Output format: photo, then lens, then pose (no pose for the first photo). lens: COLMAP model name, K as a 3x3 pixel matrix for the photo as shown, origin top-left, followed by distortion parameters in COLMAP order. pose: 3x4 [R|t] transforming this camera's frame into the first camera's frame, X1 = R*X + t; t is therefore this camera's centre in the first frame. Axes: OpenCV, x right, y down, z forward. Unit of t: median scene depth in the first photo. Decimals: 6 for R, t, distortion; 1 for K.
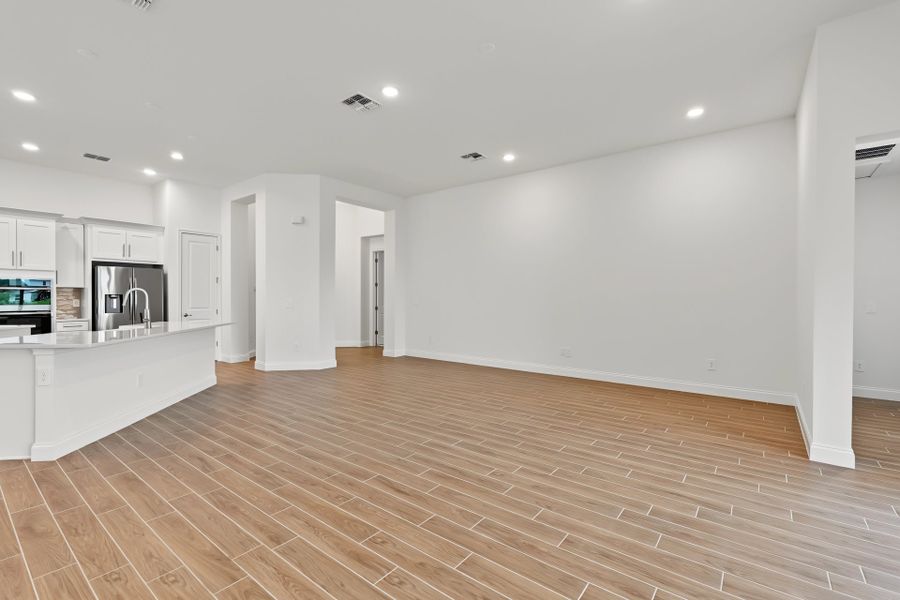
lens RADIAL K [[398.7, 0, 450.0], [0, 398.7, 300.0], [0, 0, 1]] dist [-0.000306, 0.000153]
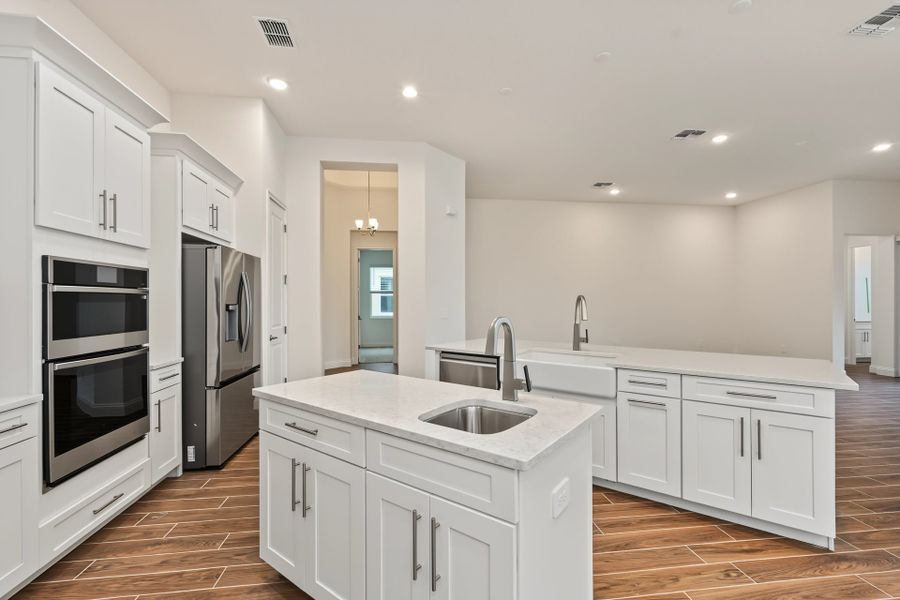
lens RADIAL K [[398.7, 0, 450.0], [0, 398.7, 300.0], [0, 0, 1]] dist [-0.000306, 0.000153]
pose [[0.703501, 0.001218, 0.710694, -0.663192], [0.012608, 0.999820, -0.014193, -0.006597], [-0.710583, 0.018945, 0.703358, 0.299866]]
